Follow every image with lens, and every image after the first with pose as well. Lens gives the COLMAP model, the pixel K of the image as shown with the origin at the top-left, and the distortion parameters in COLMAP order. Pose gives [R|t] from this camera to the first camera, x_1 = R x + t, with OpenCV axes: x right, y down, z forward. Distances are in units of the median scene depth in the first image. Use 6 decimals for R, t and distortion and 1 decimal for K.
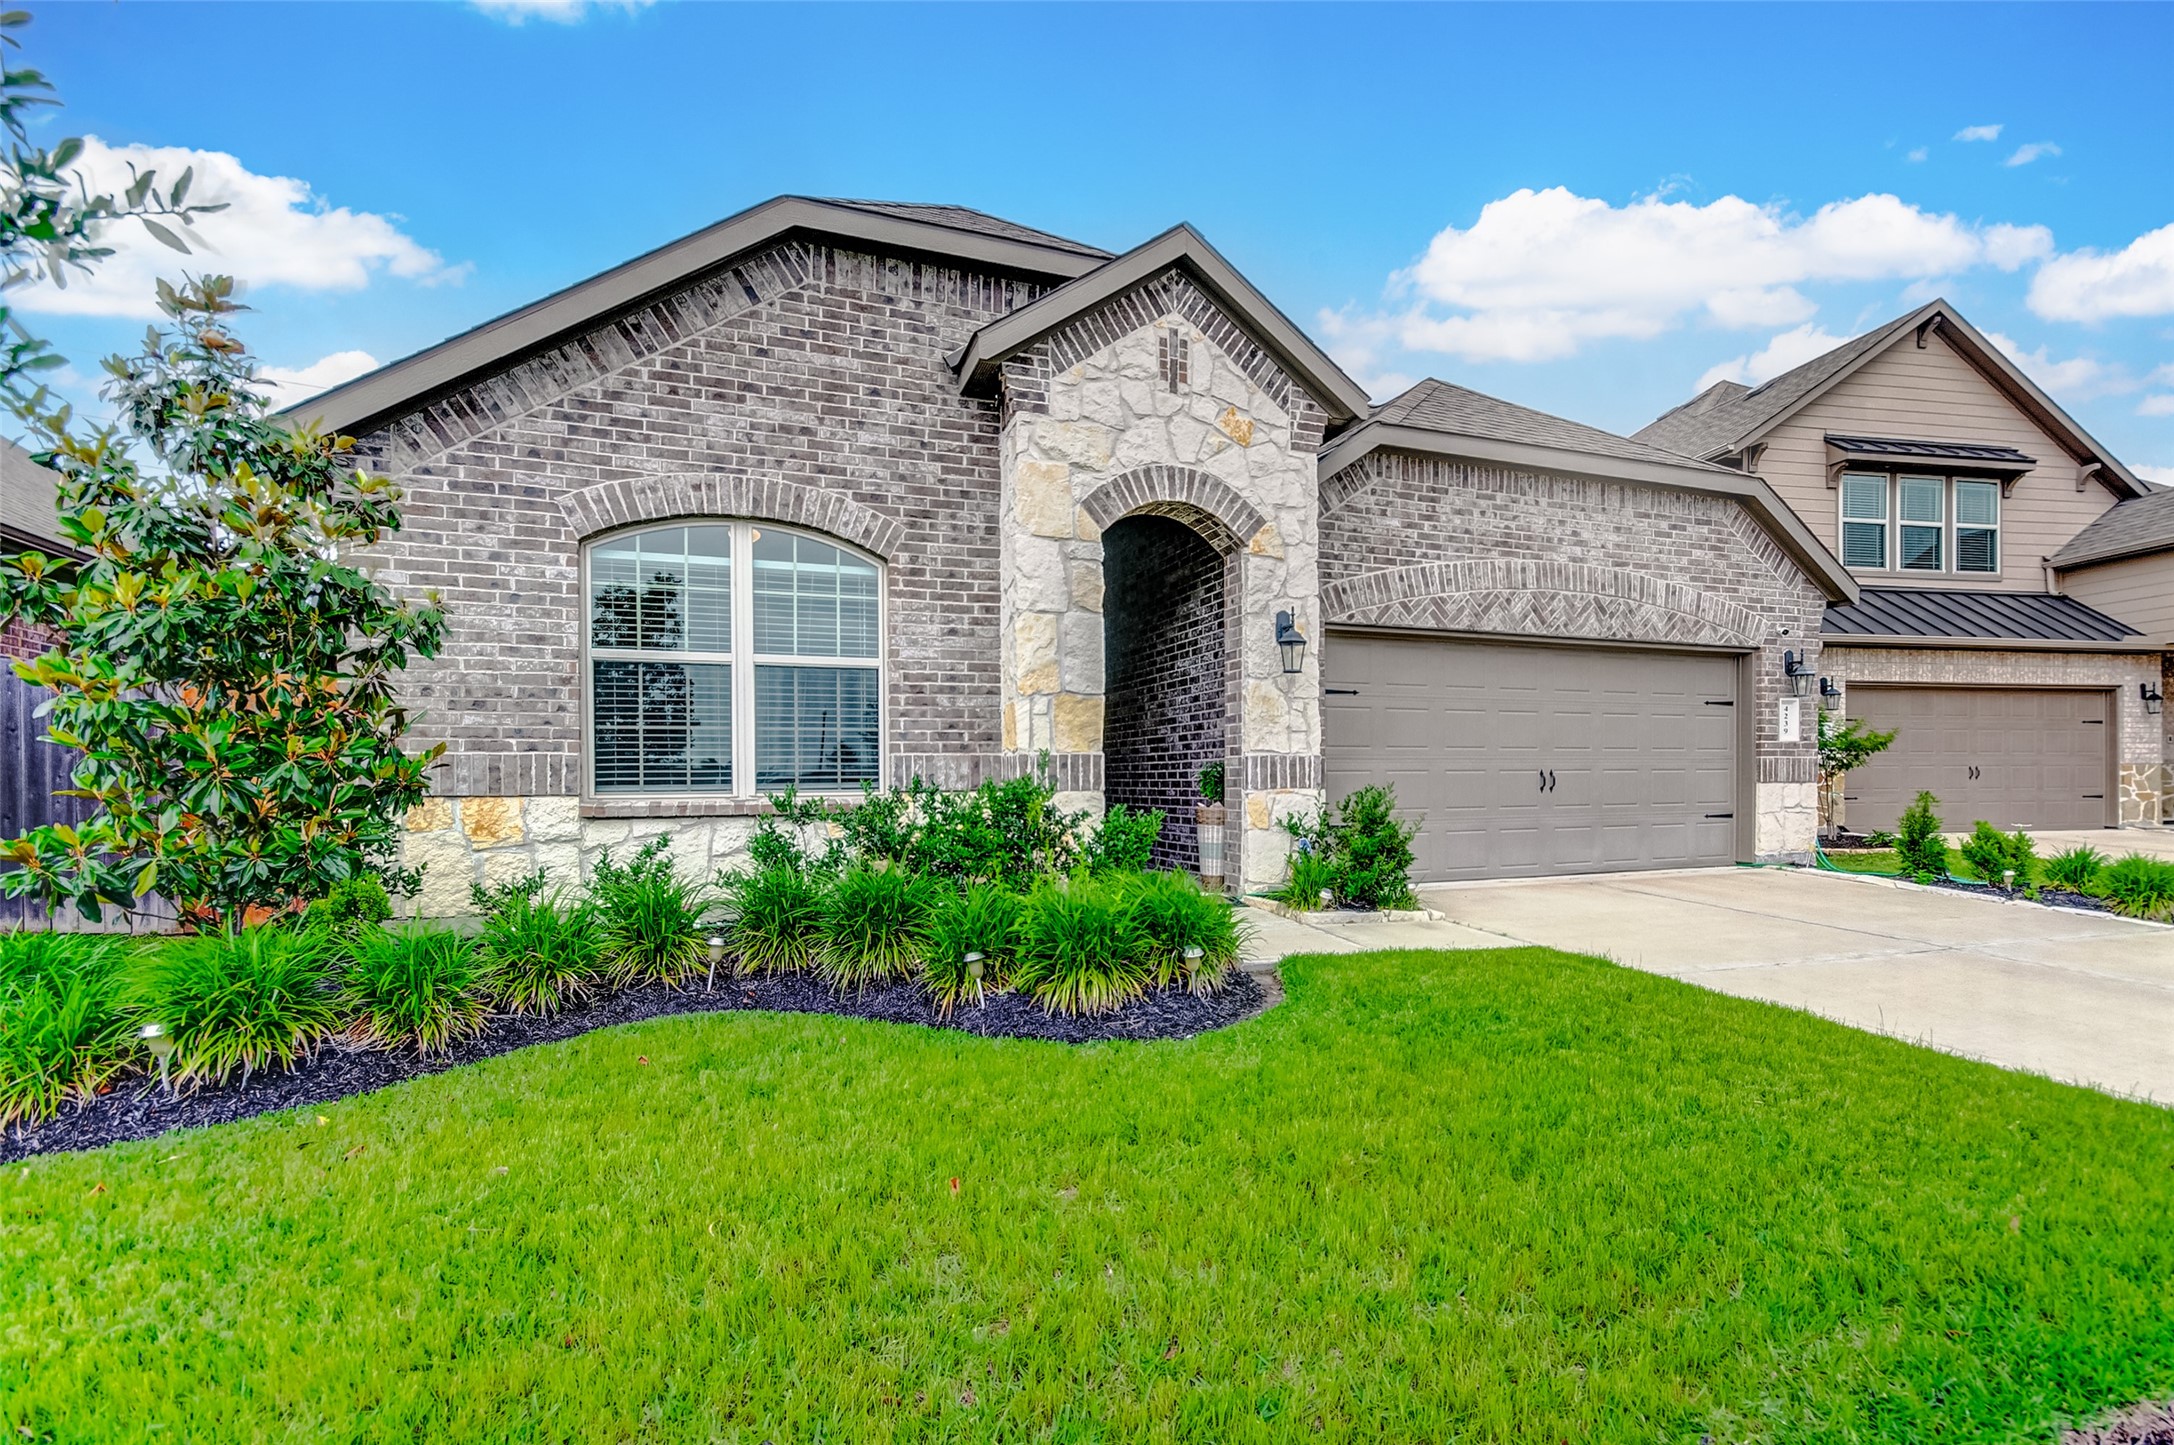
lens RADIAL K [[978.9, 0, 1089.7], [0, 978.9, 731.0], [0, 0, 1]] dist [0.024649, -0.017821]
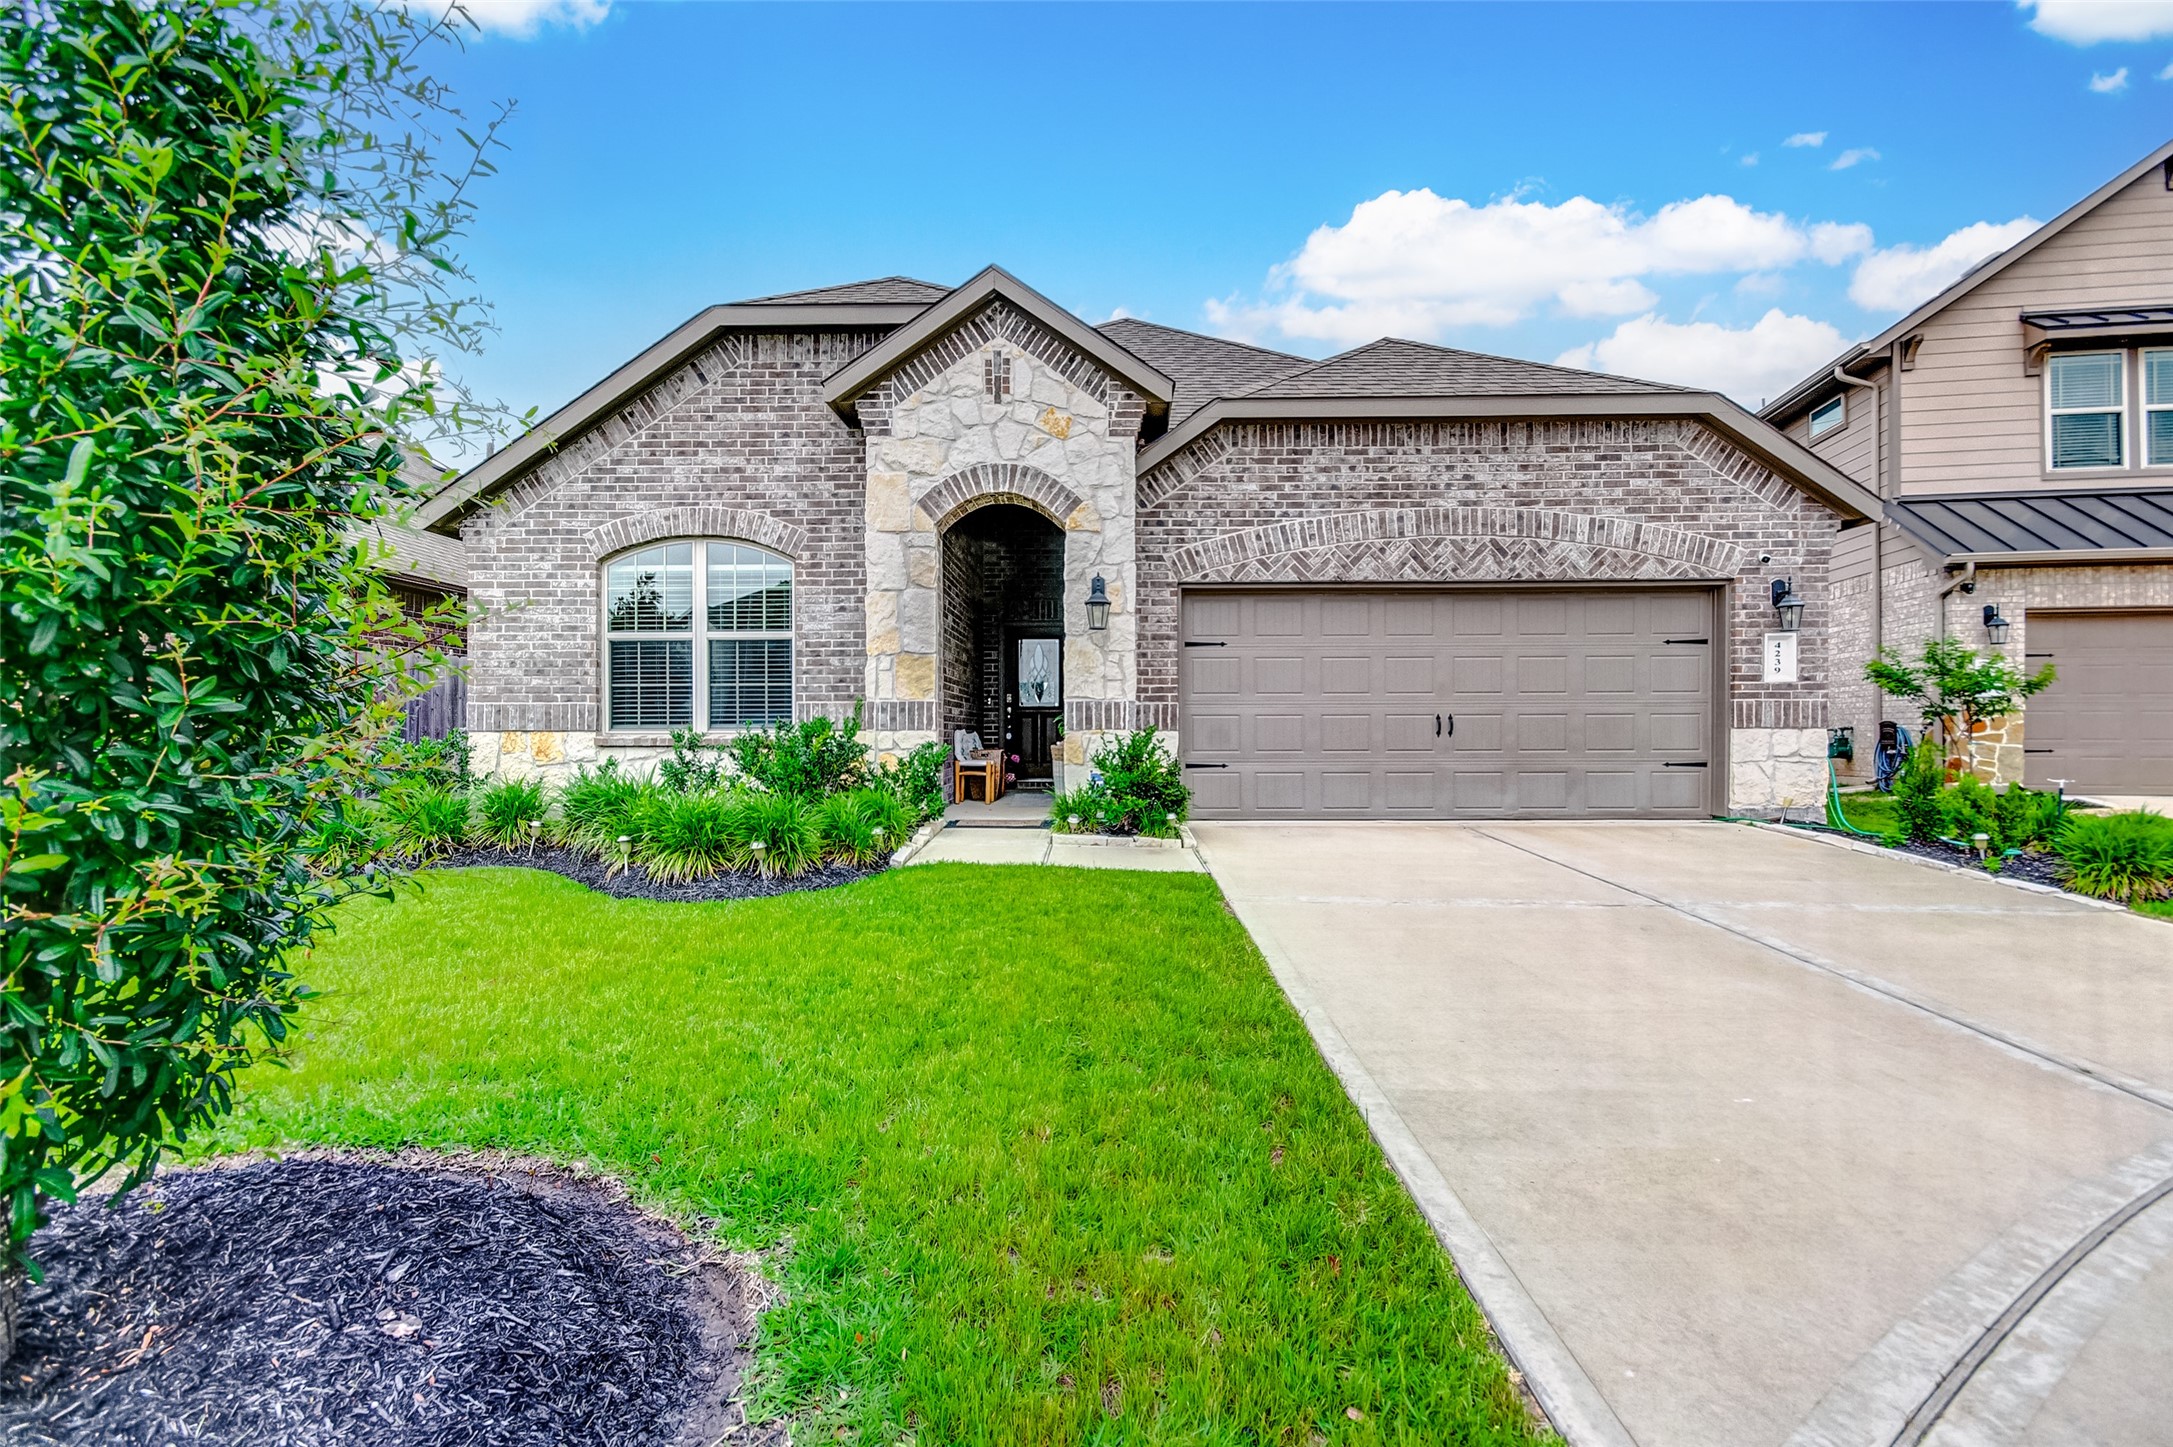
lens RADIAL K [[876.1, 0, 1095.9], [0, 876.1, 685.7], [0, 0, 1]] dist [0.019499, -0.012419]
pose [[0.924557, -0.016538, -0.380685, 0.604154], [0.014391, 0.999860, -0.008484, 0.016013], [0.380772, 0.002366, 0.924666, 0.042140]]
